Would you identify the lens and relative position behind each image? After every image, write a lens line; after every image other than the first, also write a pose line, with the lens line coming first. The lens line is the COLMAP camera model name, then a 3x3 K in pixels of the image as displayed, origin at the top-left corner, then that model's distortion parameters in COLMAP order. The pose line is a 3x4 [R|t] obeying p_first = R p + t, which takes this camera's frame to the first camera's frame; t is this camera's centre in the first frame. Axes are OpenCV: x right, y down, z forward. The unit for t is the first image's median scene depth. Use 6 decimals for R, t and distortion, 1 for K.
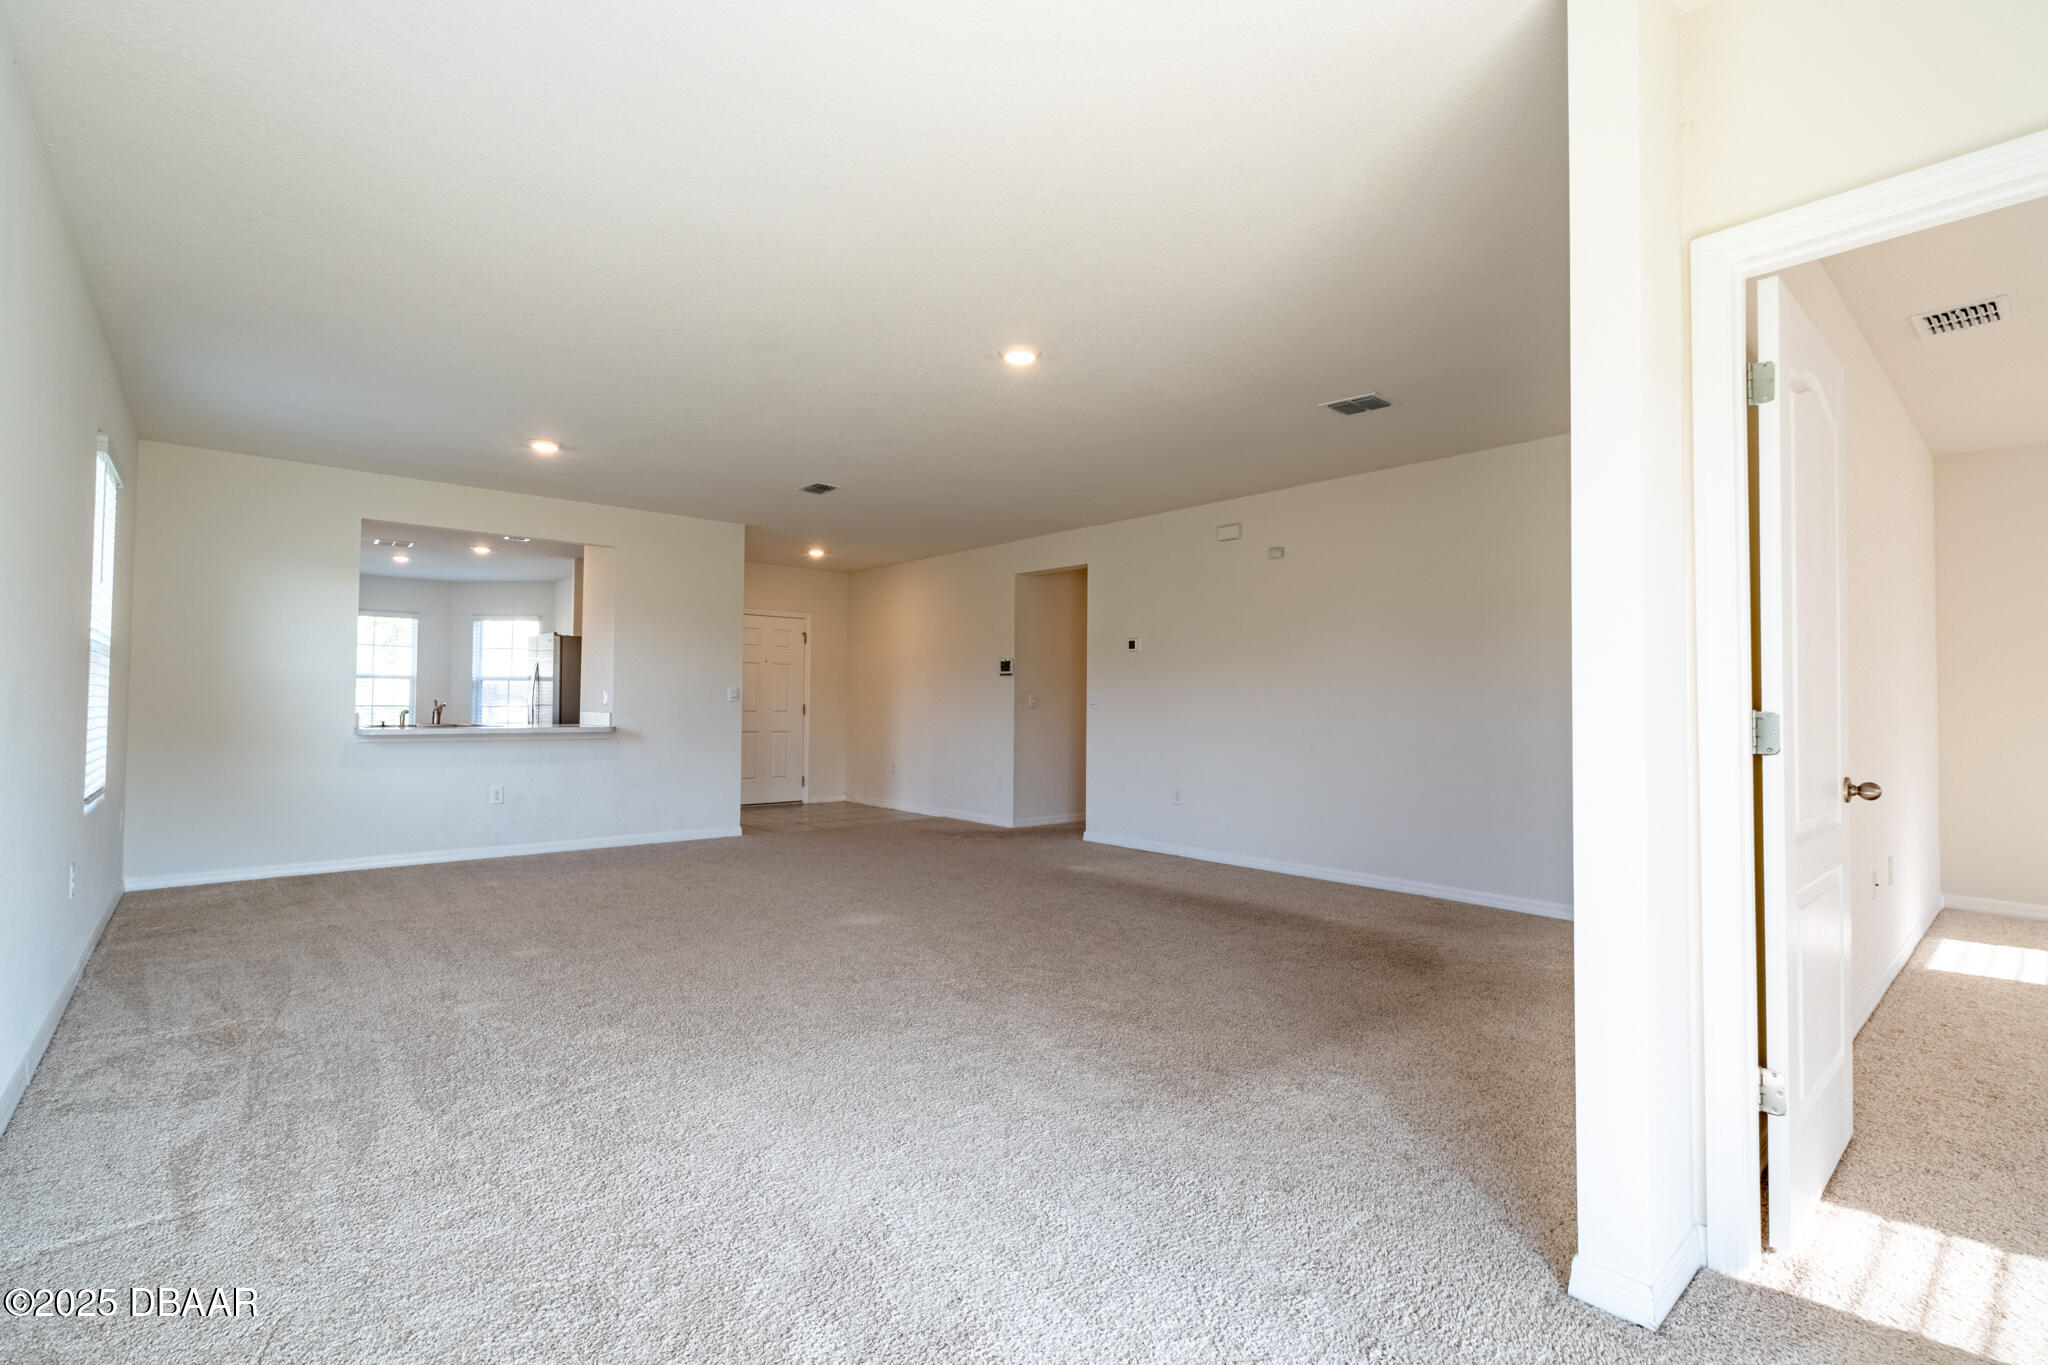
lens RADIAL K [[899.2, 0, 1059.8], [0, 899.2, 674.9], [0, 0, 1]] dist [0.000311, 0.000151]
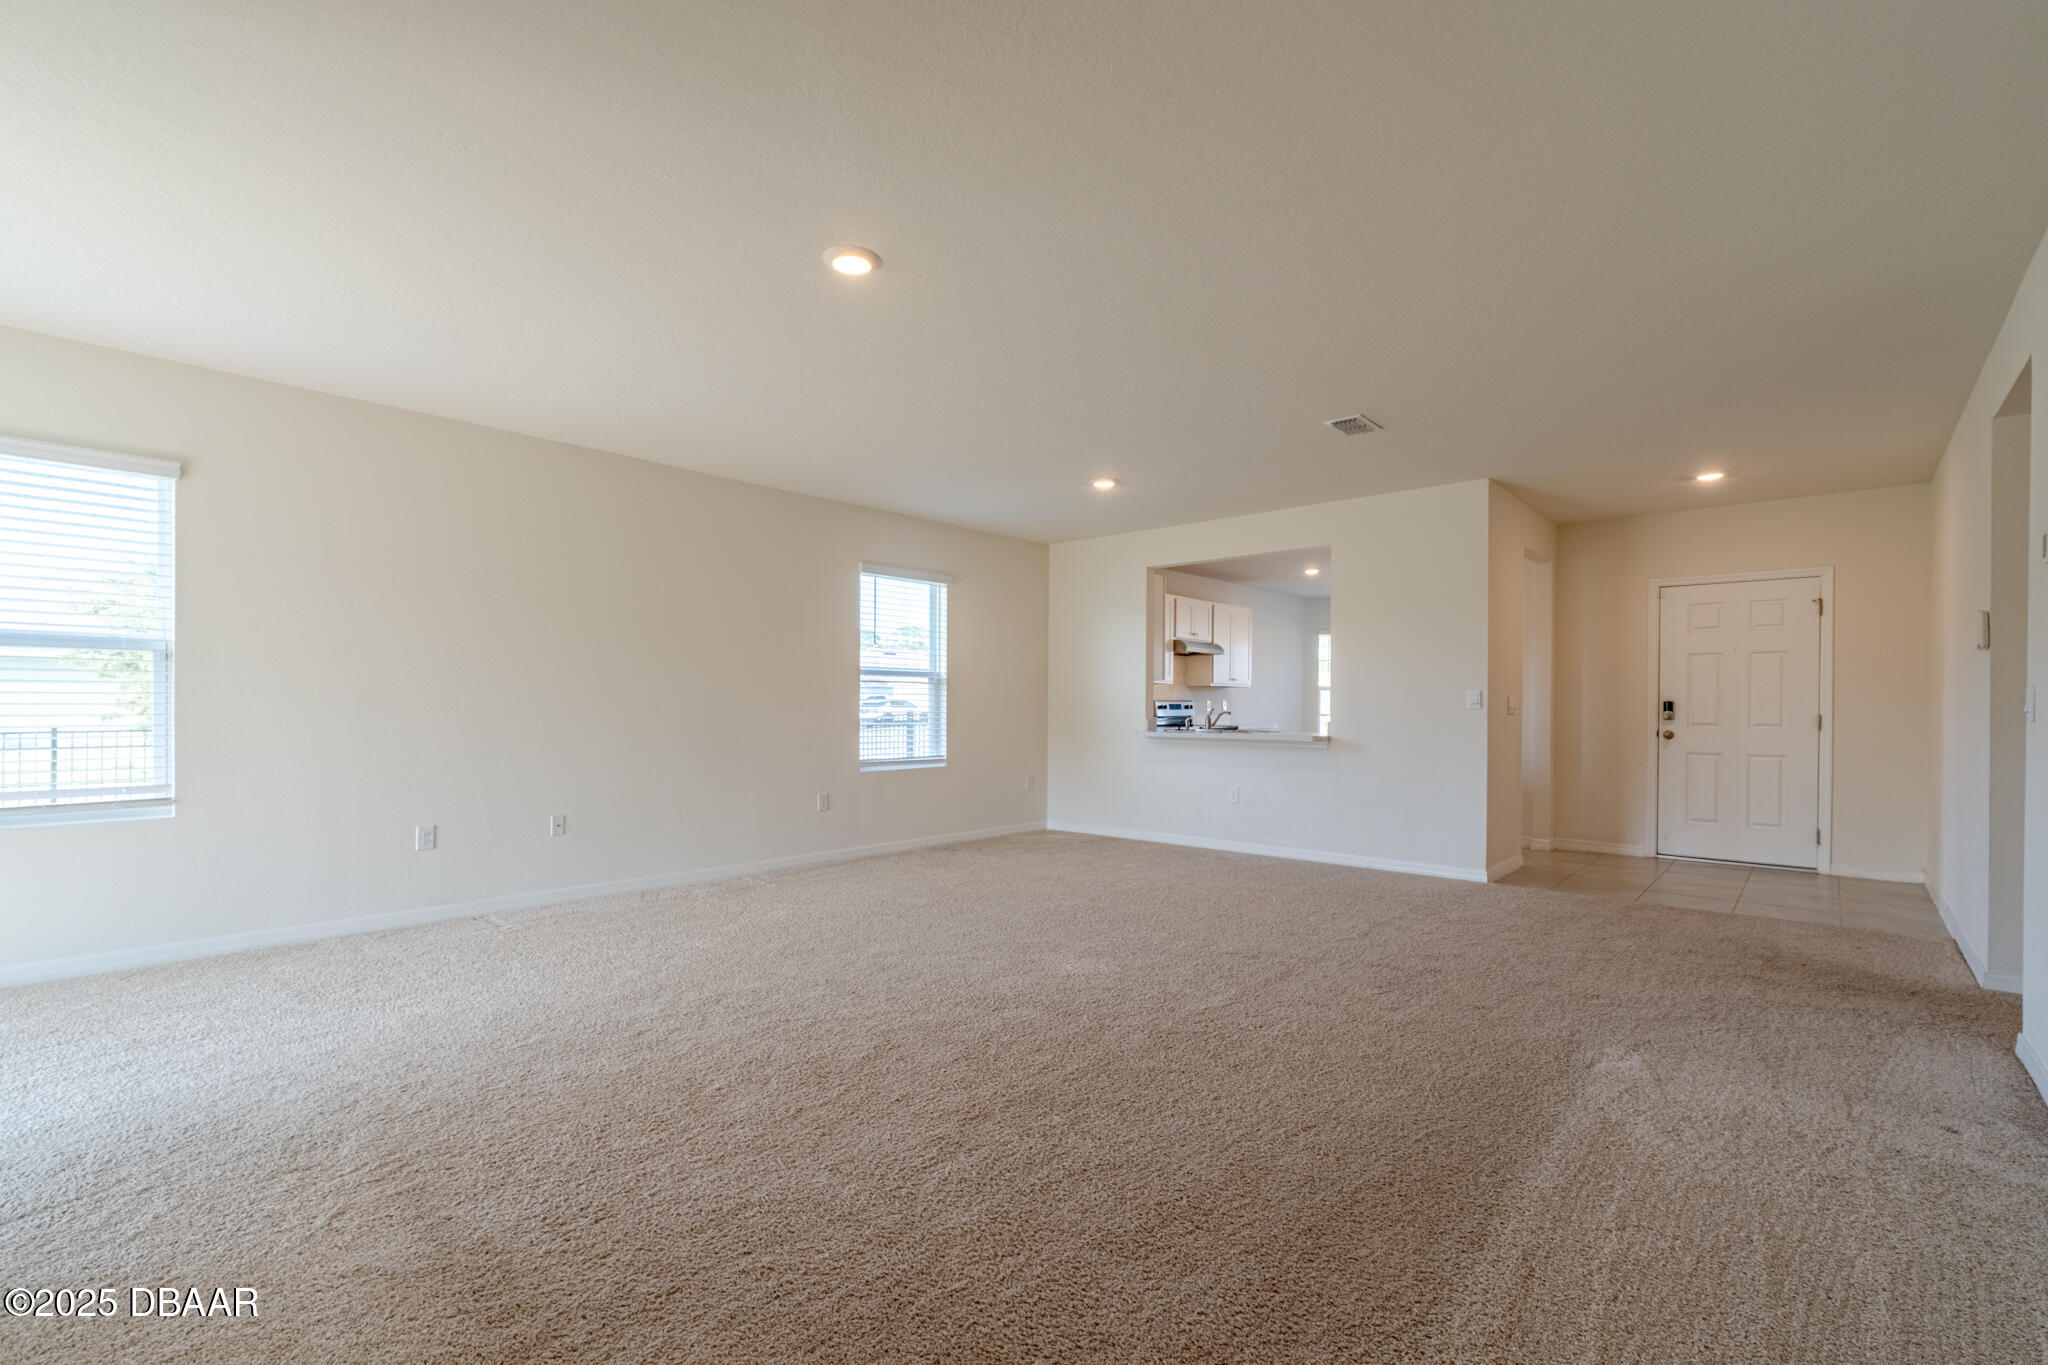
lens RADIAL K [[897.4, 0, 1027.0], [0, 897.4, 711.4], [0, 0, 1]] dist [0.000237, 0.000010]
pose [[0.109792, -0.002766, -0.993951, 0.363426], [0.030733, 0.999527, 0.000613, 0.017979], [0.993479, -0.030614, 0.109826, 0.515474]]
